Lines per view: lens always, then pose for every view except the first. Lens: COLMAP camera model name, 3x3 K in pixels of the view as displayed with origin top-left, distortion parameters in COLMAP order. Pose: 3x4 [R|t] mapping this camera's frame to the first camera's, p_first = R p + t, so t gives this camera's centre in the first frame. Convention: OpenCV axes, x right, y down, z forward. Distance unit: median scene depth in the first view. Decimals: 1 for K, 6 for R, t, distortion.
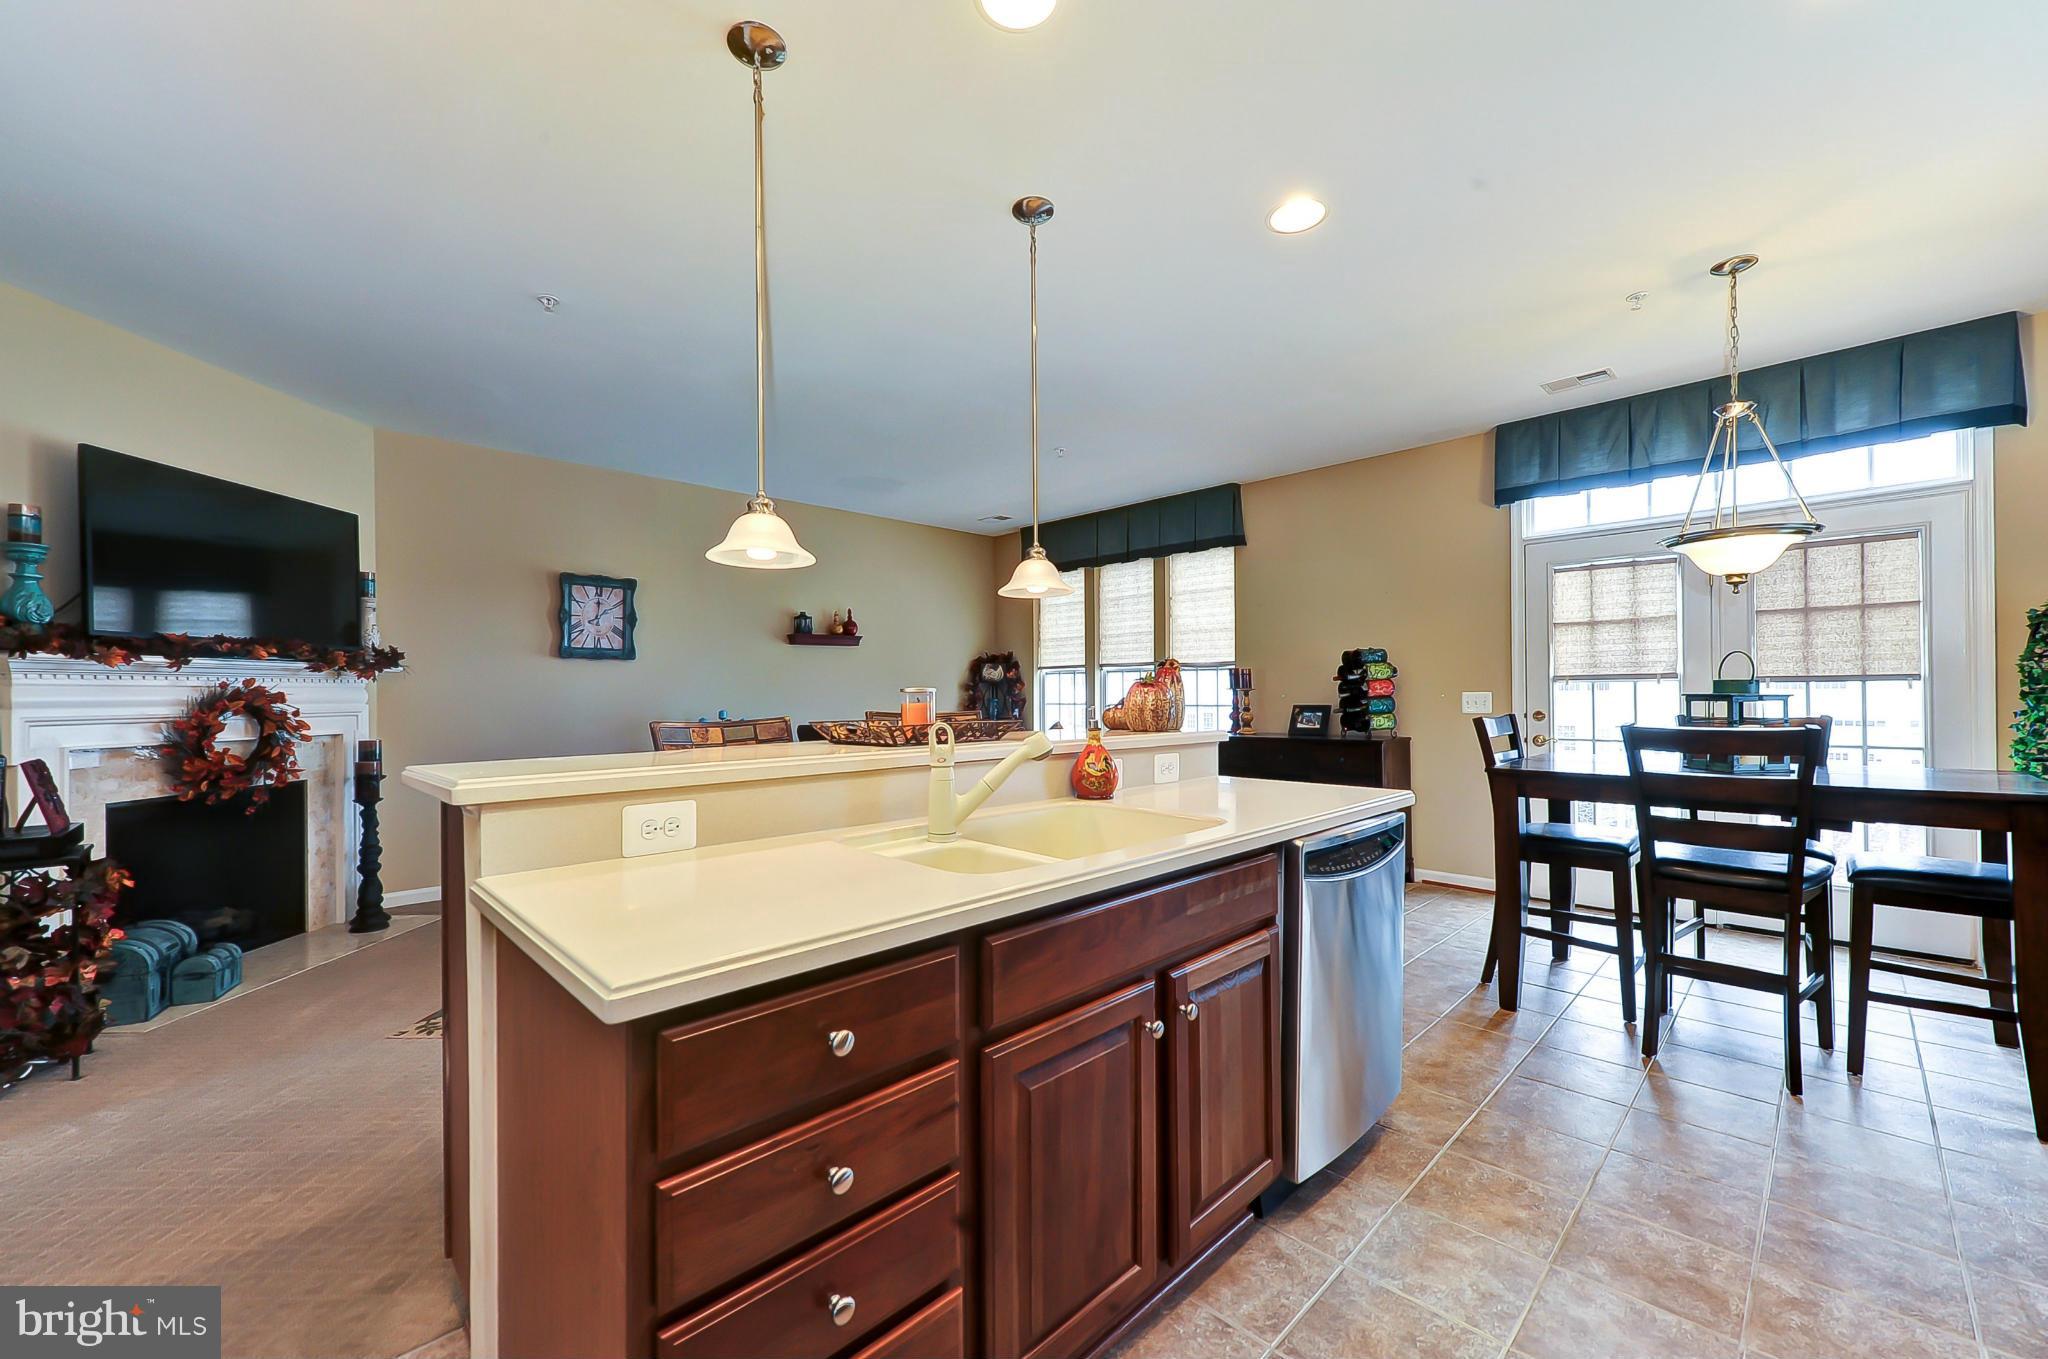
lens RADIAL K [[808.2, 0, 1033.4], [0, 808.2, 690.2], [0, 0, 1]] dist [-0.000787, -0.000123]
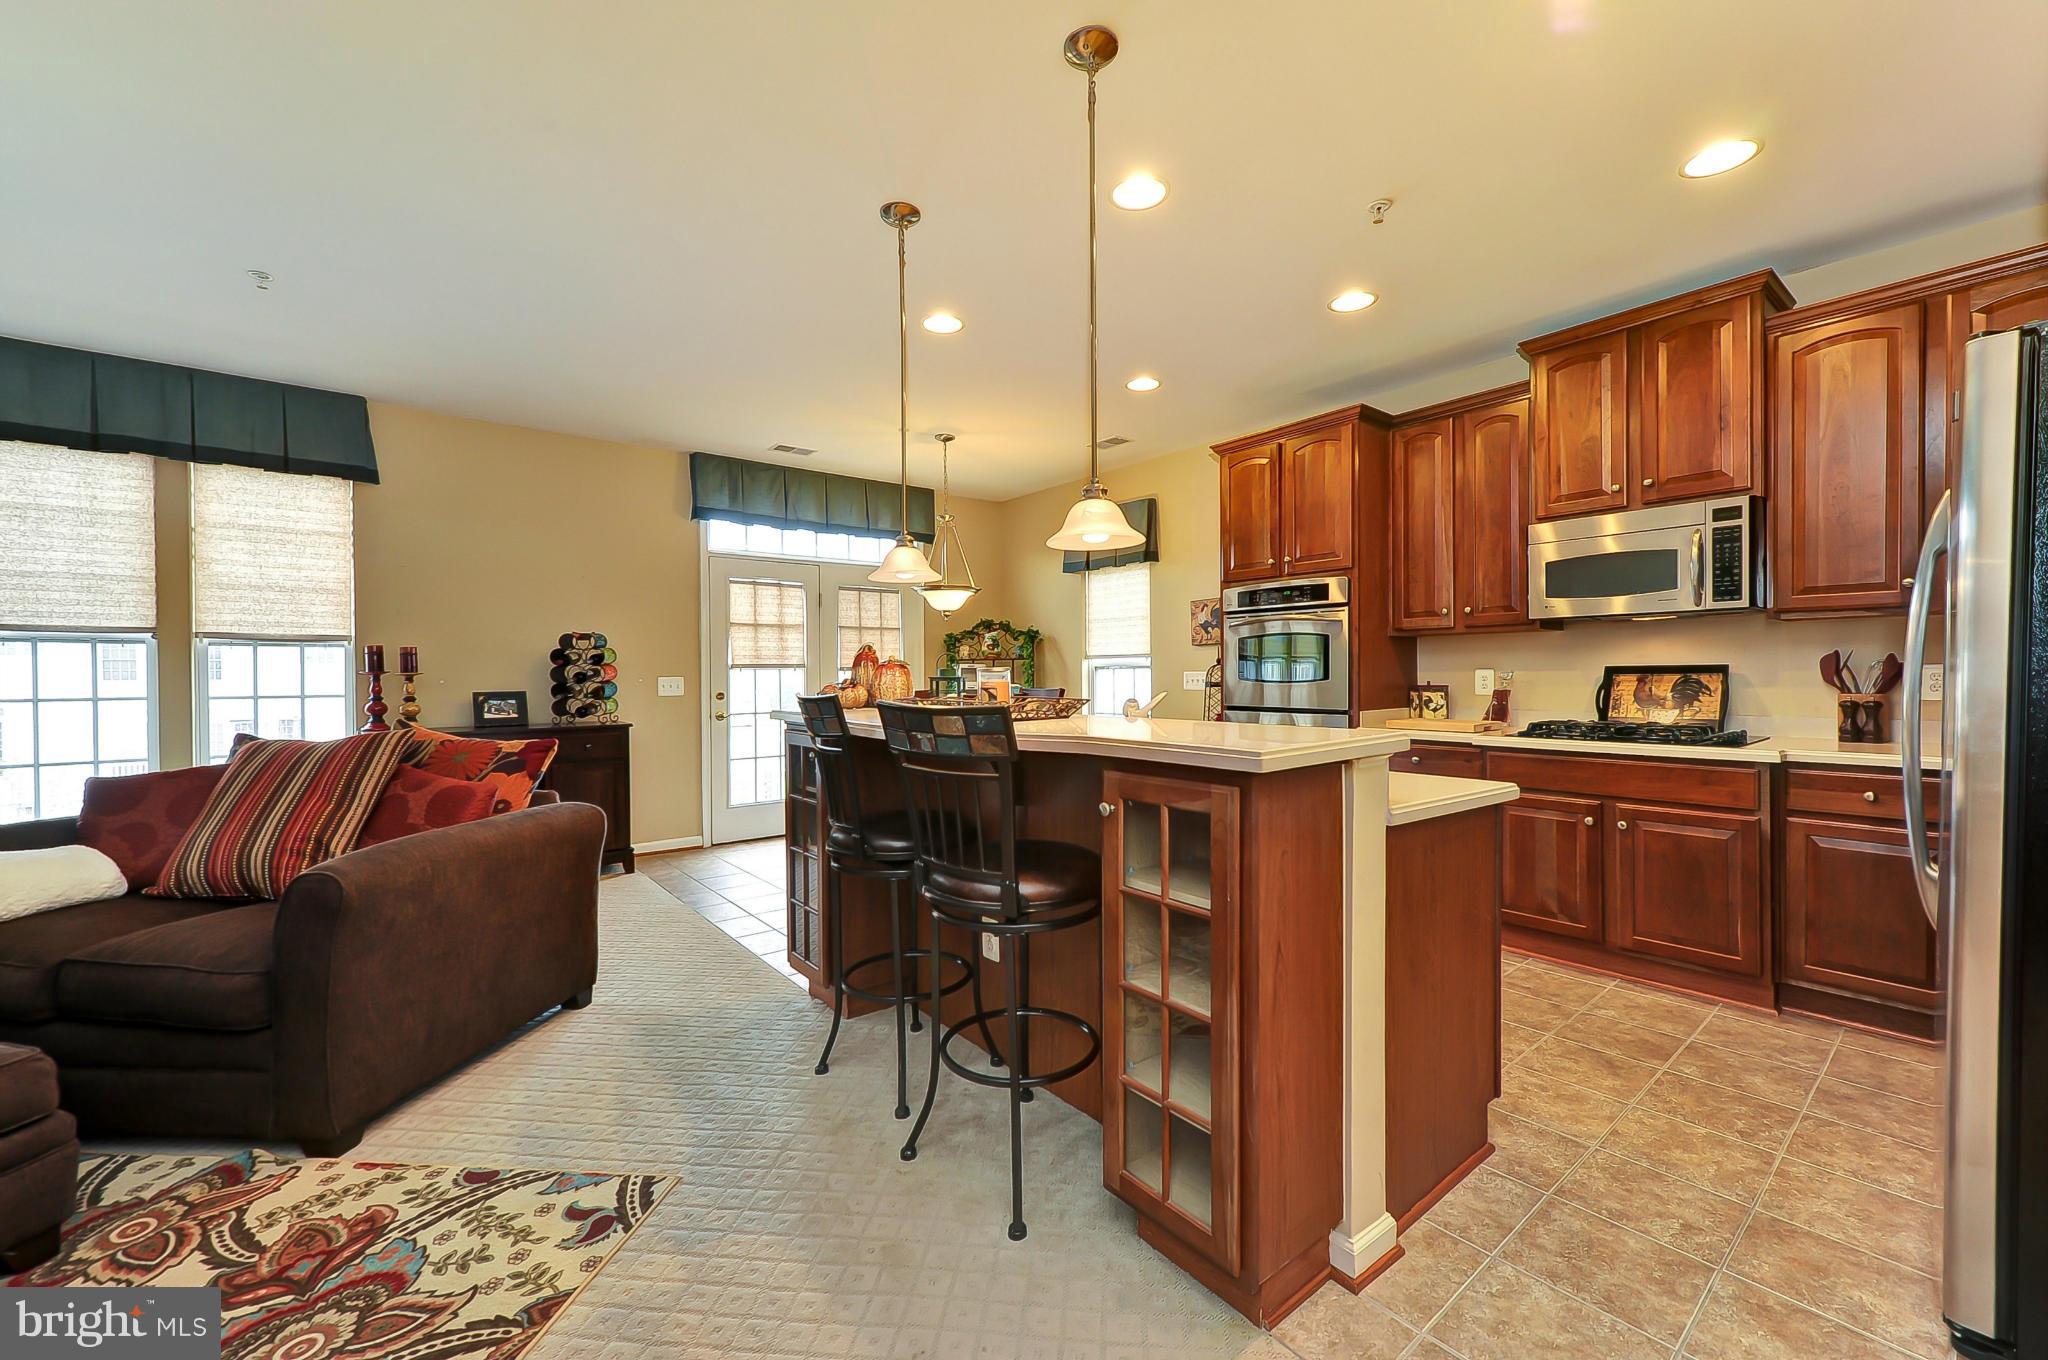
lens RADIAL K [[810.4, 0, 1038.1], [0, 810.4, 682.9], [0, 0, 1]] dist [0.004547, -0.000390]
pose [[0.097735, -0.004505, 0.995202, -0.588259], [0.000641, 0.999990, 0.004464, 0.006216], [-0.995212, 0.000201, 0.097737, 0.408424]]
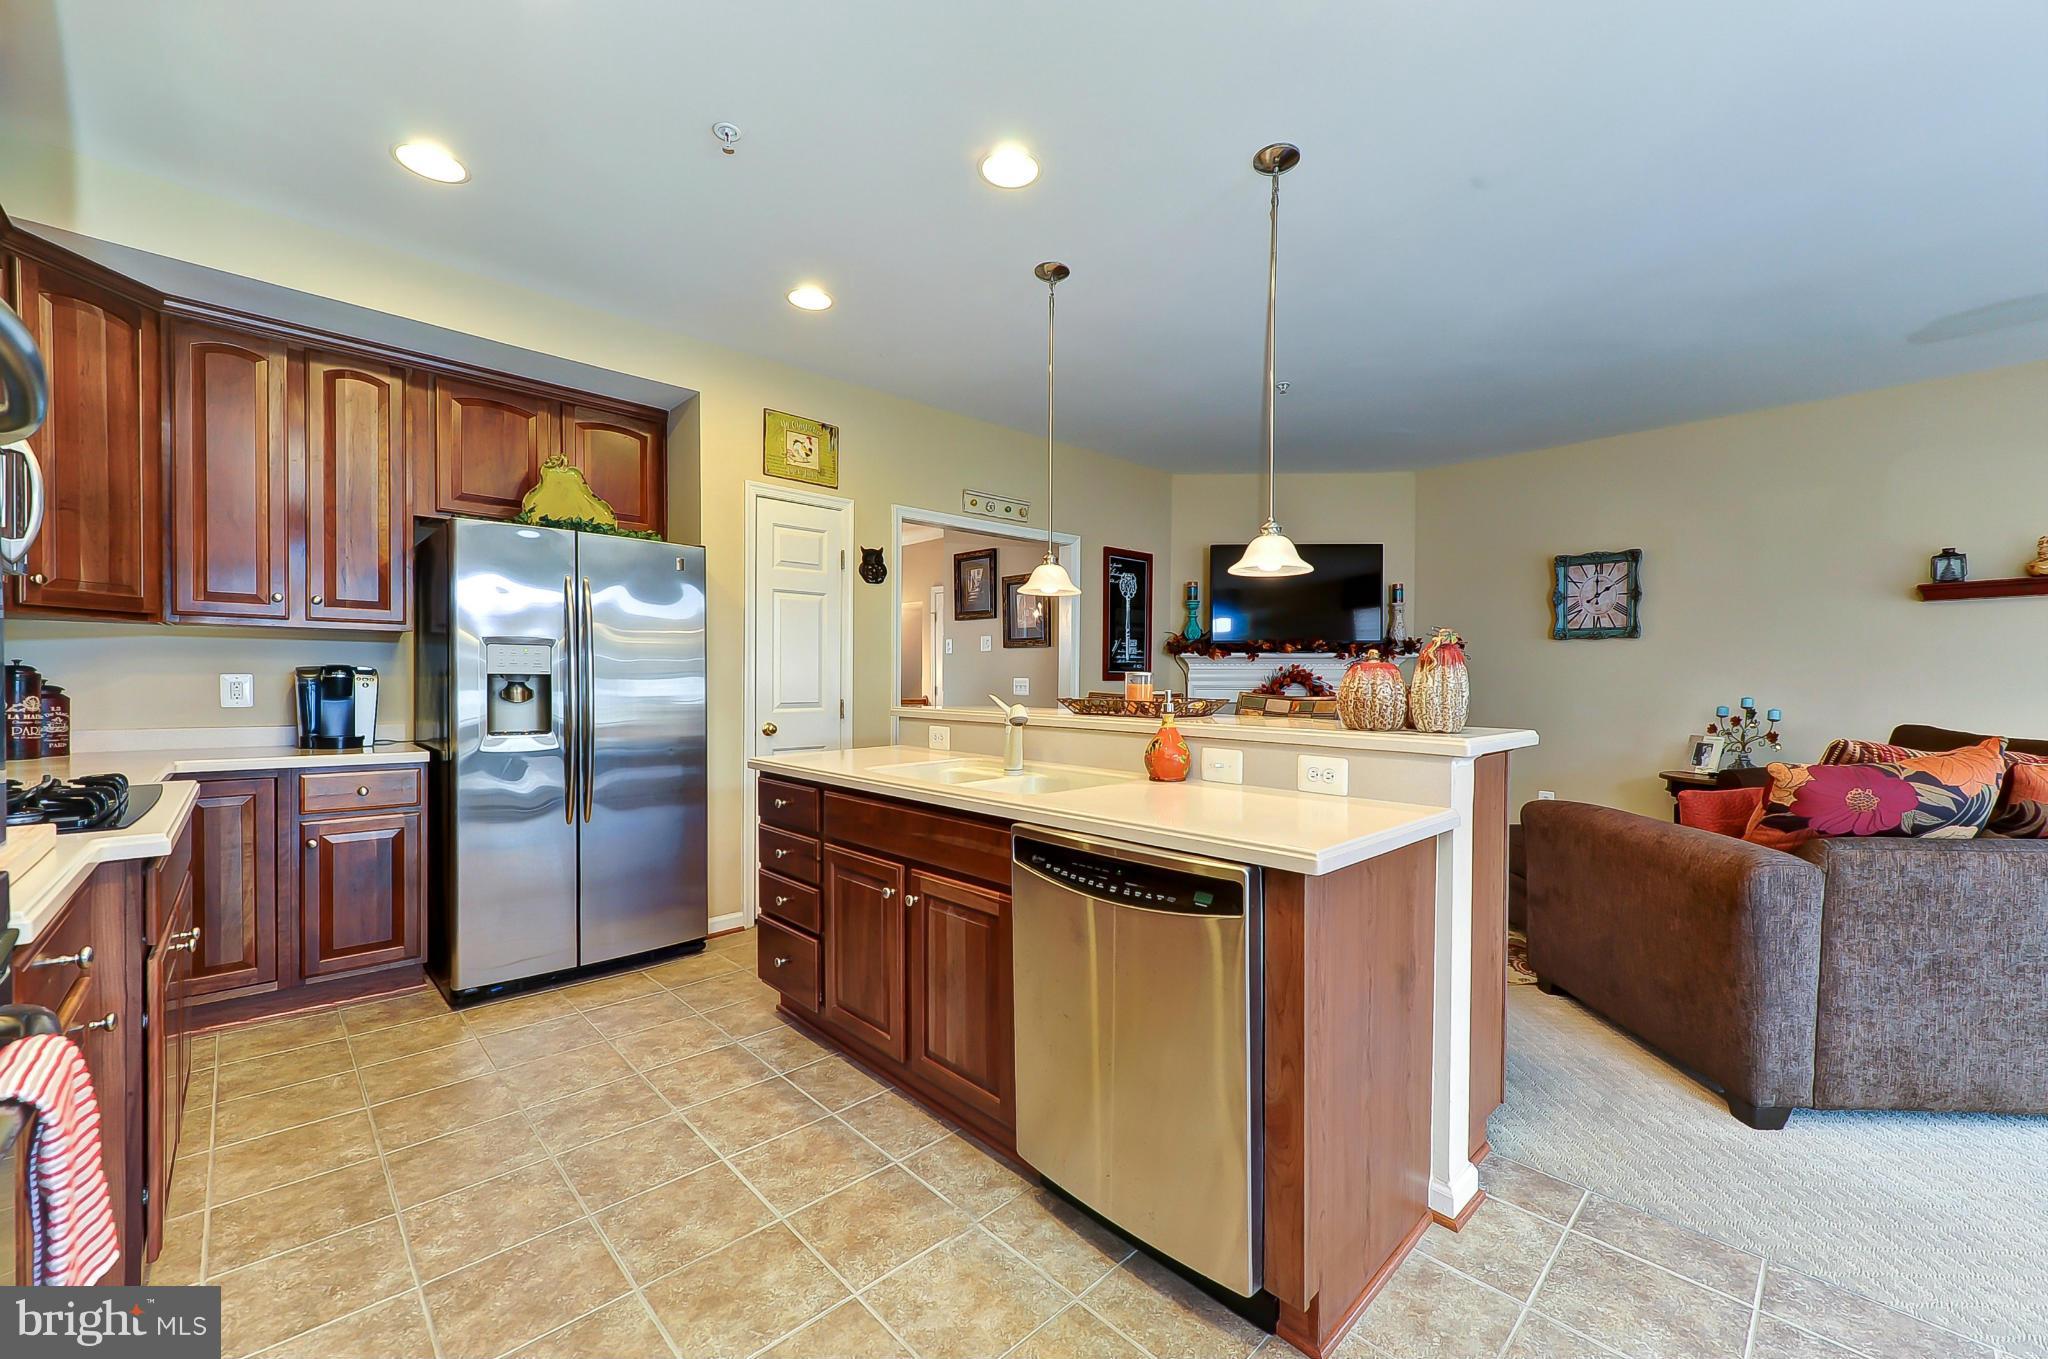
lens RADIAL K [[815.9, 0, 1029.3], [0, 815.9, 688.0], [0, 0, 1]] dist [0.012743, -0.000167]
pose [[-0.020241, 0.023188, -0.999526, 0.549564], [0.001164, 0.999731, 0.023169, -0.004675], [0.999794, -0.000695, -0.020263, 0.416828]]
